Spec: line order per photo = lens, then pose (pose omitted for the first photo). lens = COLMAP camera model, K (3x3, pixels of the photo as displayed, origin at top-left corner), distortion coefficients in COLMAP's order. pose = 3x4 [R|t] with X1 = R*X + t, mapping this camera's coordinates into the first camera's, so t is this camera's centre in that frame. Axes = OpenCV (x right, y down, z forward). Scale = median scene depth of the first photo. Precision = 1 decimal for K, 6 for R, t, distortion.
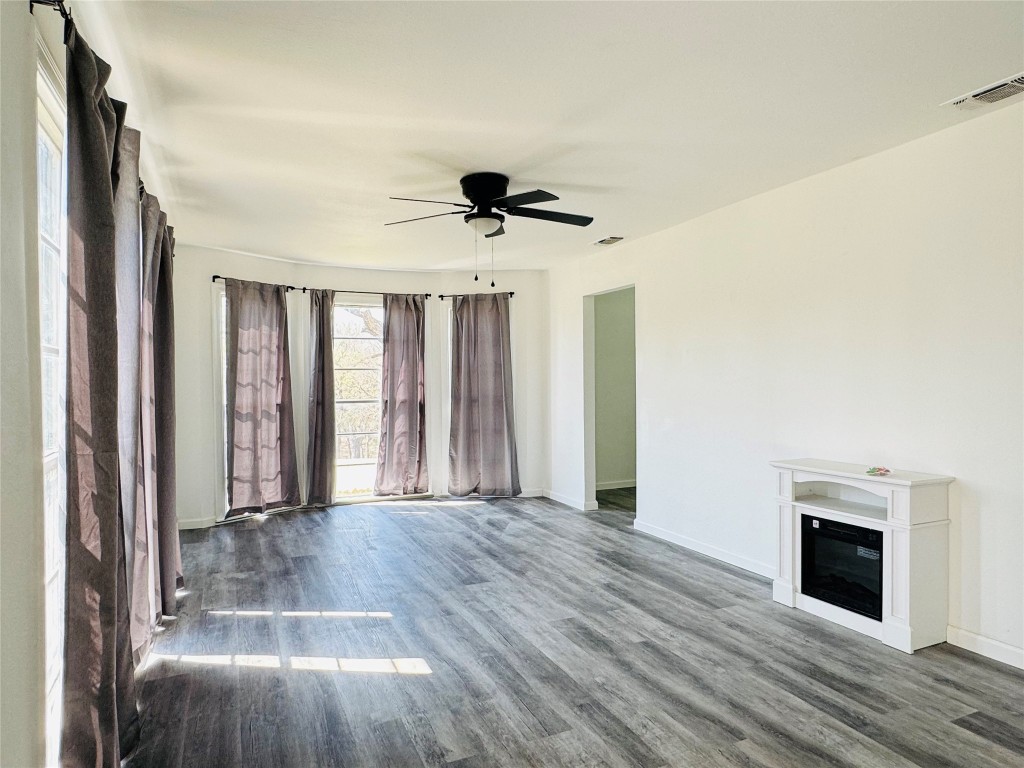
lens RADIAL K [[628.0, 0, 512.0], [0, 628.0, 384.0], [0, 0, 1]] dist [0.000965, 0.000423]
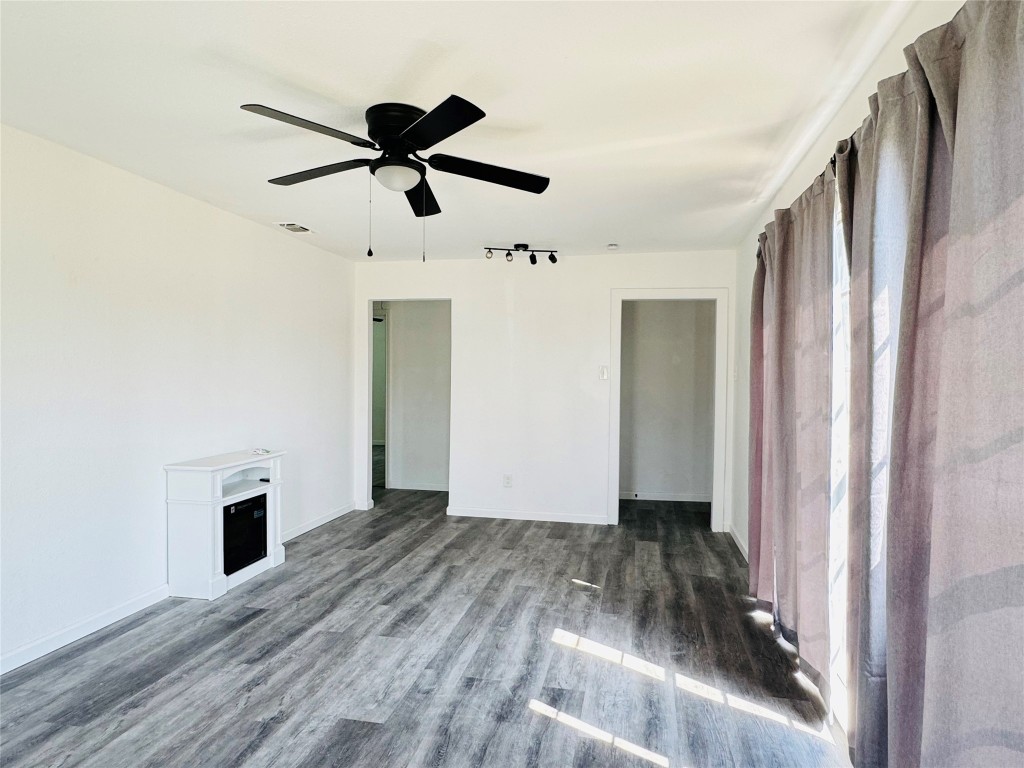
lens RADIAL K [[628.0, 0, 512.0], [0, 628.0, 384.0], [0, 0, 1]] dist [0.000965, 0.000423]
pose [[-0.809454, -0.005035, 0.587162, -0.665545], [0.004852, 0.999872, 0.015263, -0.028299], [-0.587164, 0.015204, -0.809325, 1.749832]]
